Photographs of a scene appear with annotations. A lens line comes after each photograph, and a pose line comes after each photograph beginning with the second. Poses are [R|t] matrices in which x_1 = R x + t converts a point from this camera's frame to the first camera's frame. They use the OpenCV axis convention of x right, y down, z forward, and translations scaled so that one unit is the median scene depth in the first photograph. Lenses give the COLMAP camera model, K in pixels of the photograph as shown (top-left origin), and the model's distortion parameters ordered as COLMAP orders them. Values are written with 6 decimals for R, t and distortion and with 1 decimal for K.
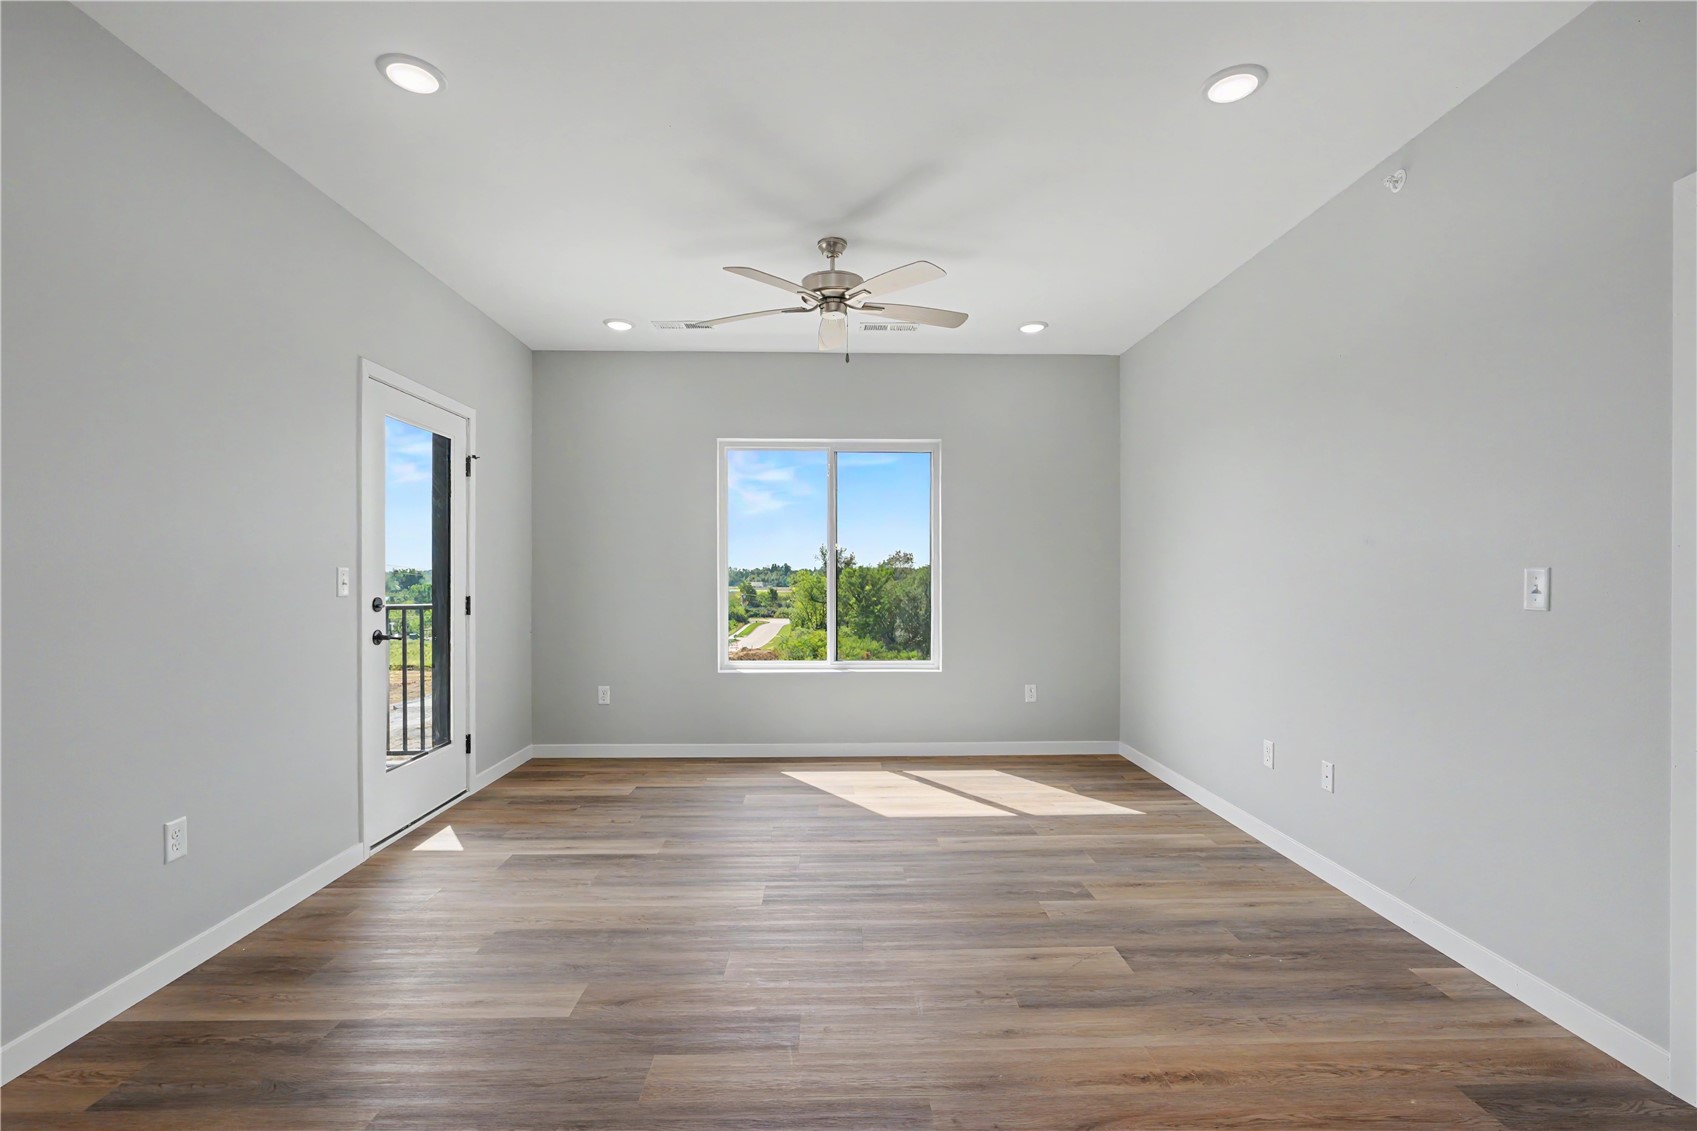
lens RADIAL K [[774.6, 0, 854.5], [0, 774.6, 576.3], [0, 0, 1]] dist [-0.003805, 0.000026]
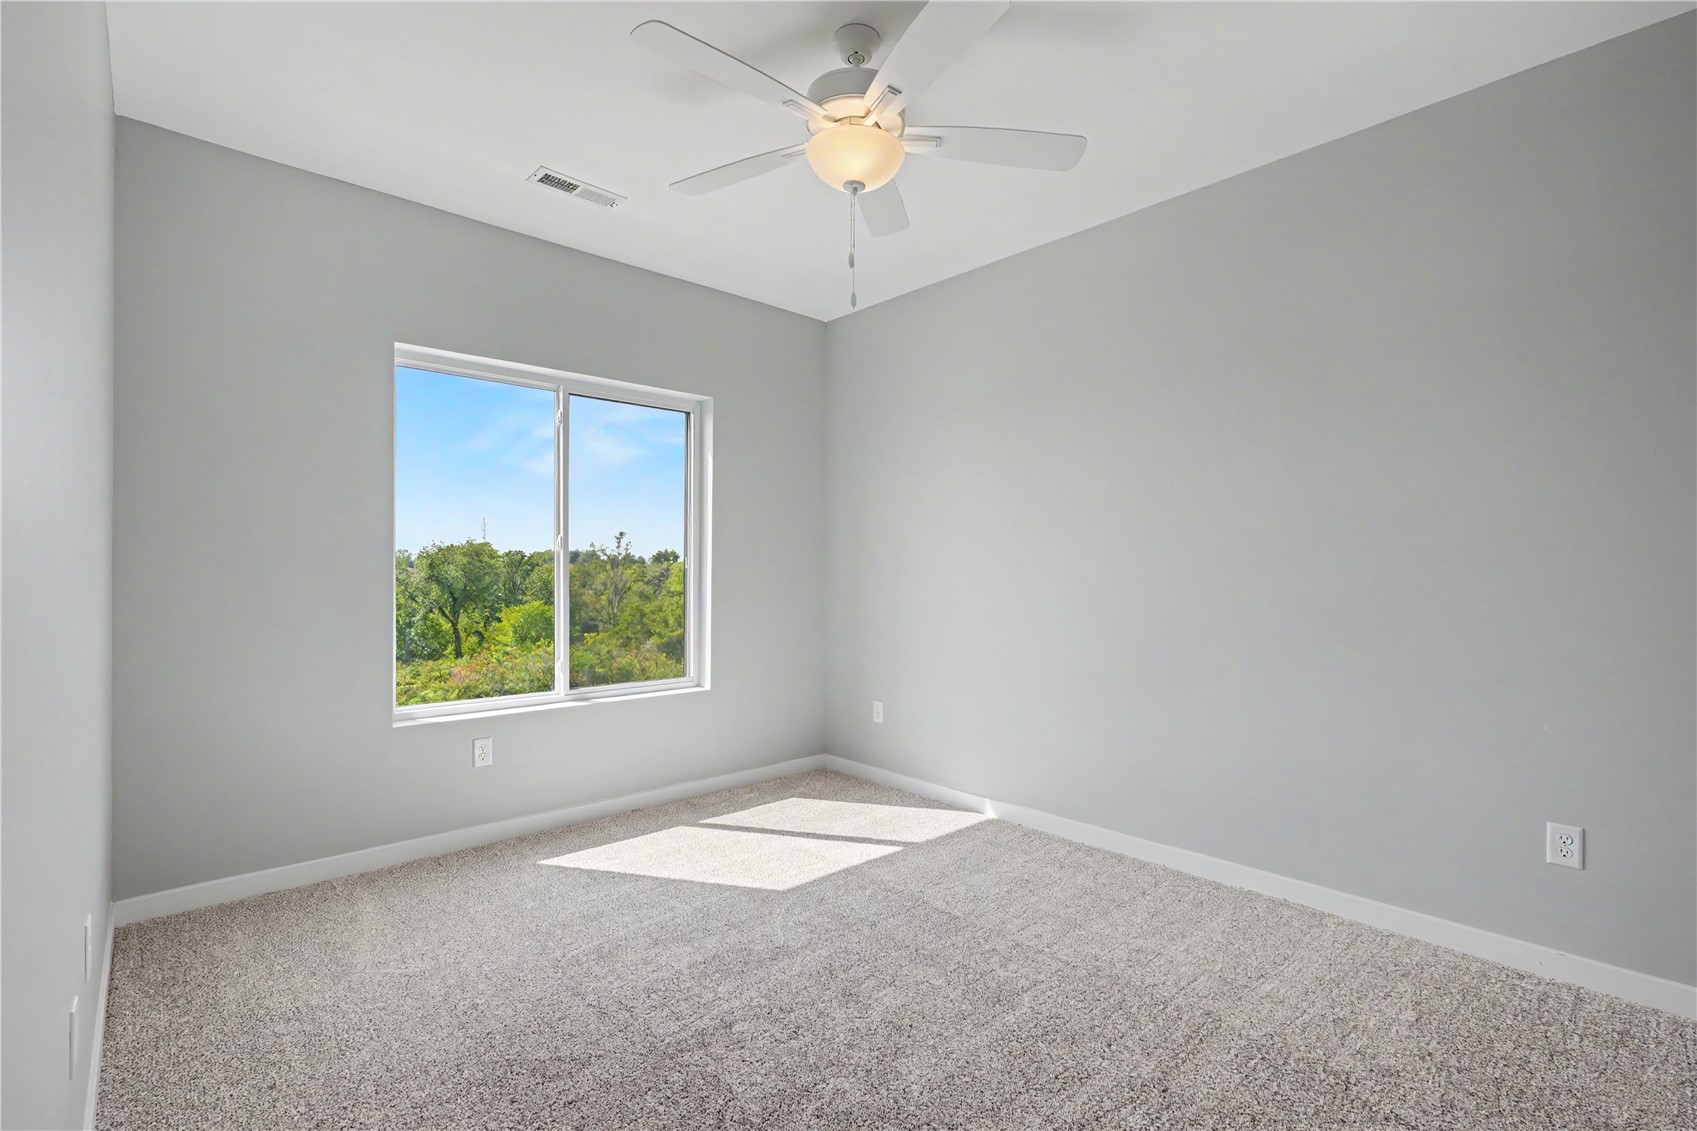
lens RADIAL K [[774.6, 0, 848.1], [0, 774.6, 566.9], [0, 0, 1]] dist [-0.003805, 0.000026]
pose [[0.737566, 0.002284, 0.675271, -0.312381], [0.002517, 0.999978, -0.006132, 0.002830], [-0.675270, 0.006222, 0.737544, 0.306825]]
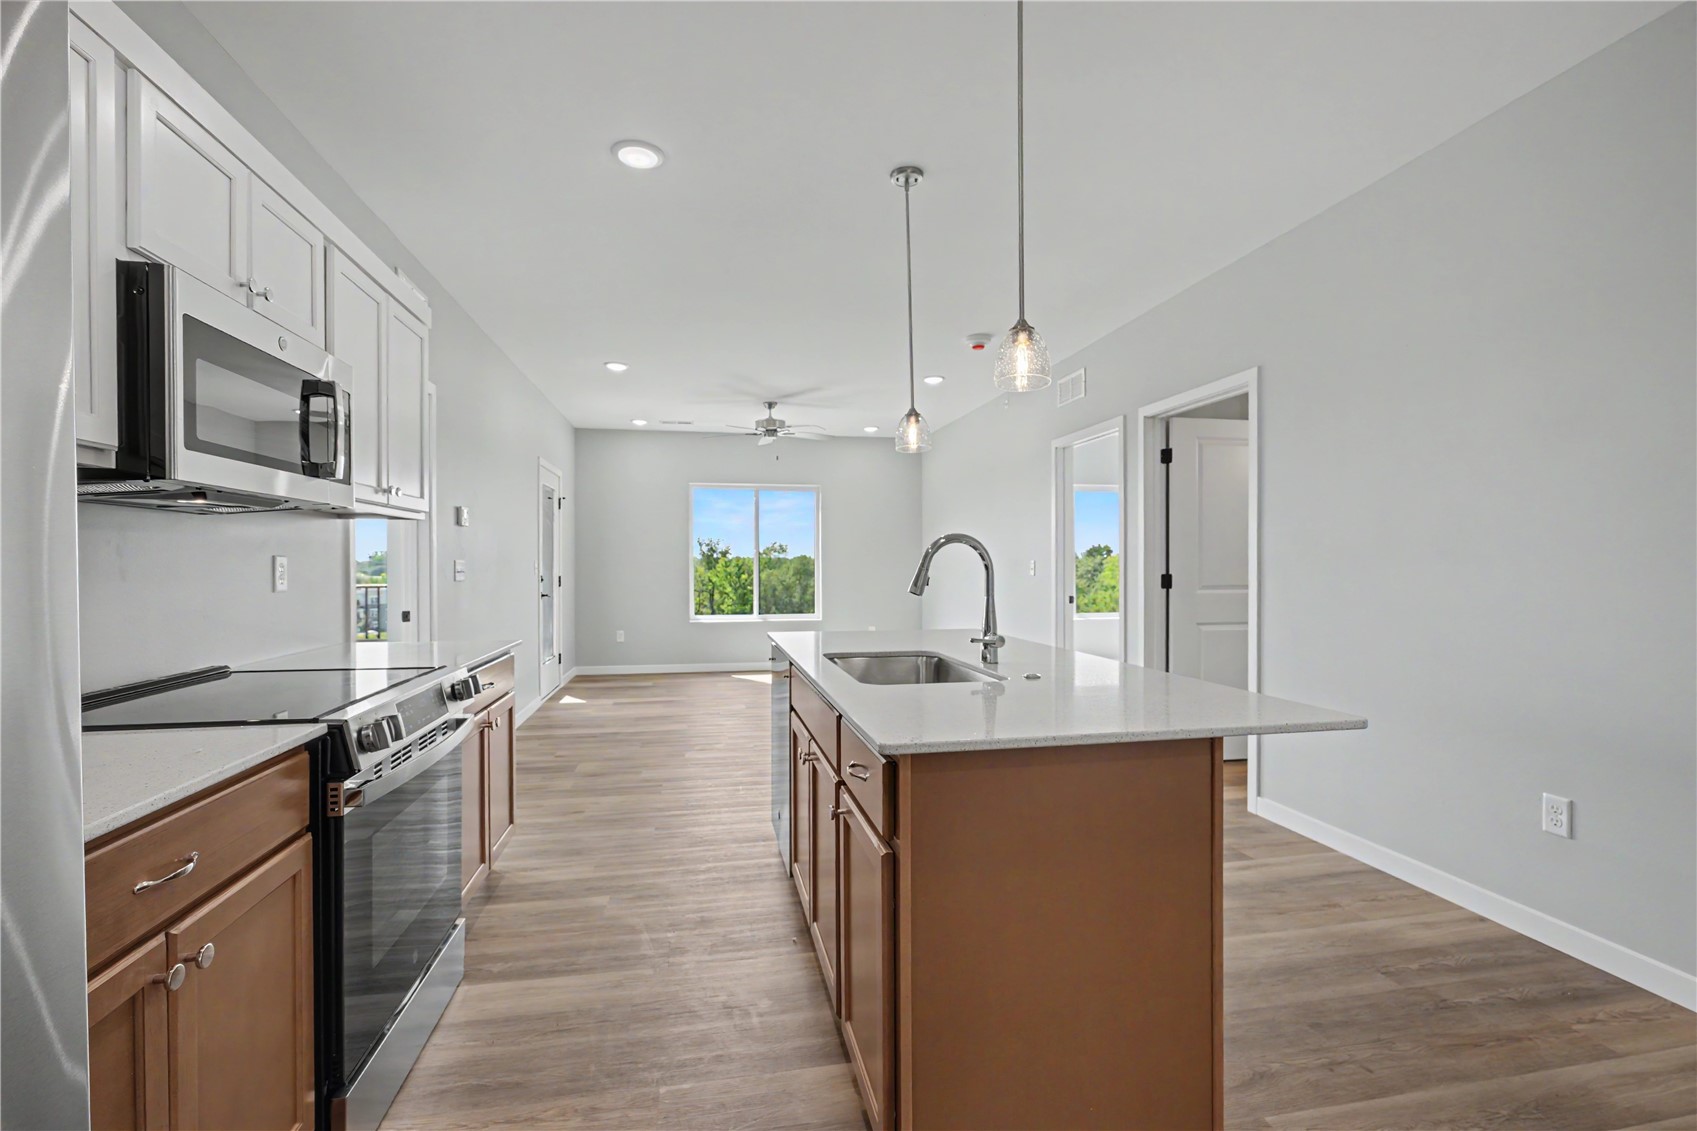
lens RADIAL K [[774.6, 0, 839.1], [0, 774.6, 562.5], [0, 0, 1]] dist [-0.003805, 0.000026]
pose [[0.989523, 0.001170, 0.144374, -0.094793], [-0.000517, 0.999989, -0.004560, 0.001969], [-0.144378, 0.004437, 0.989513, -0.701013]]
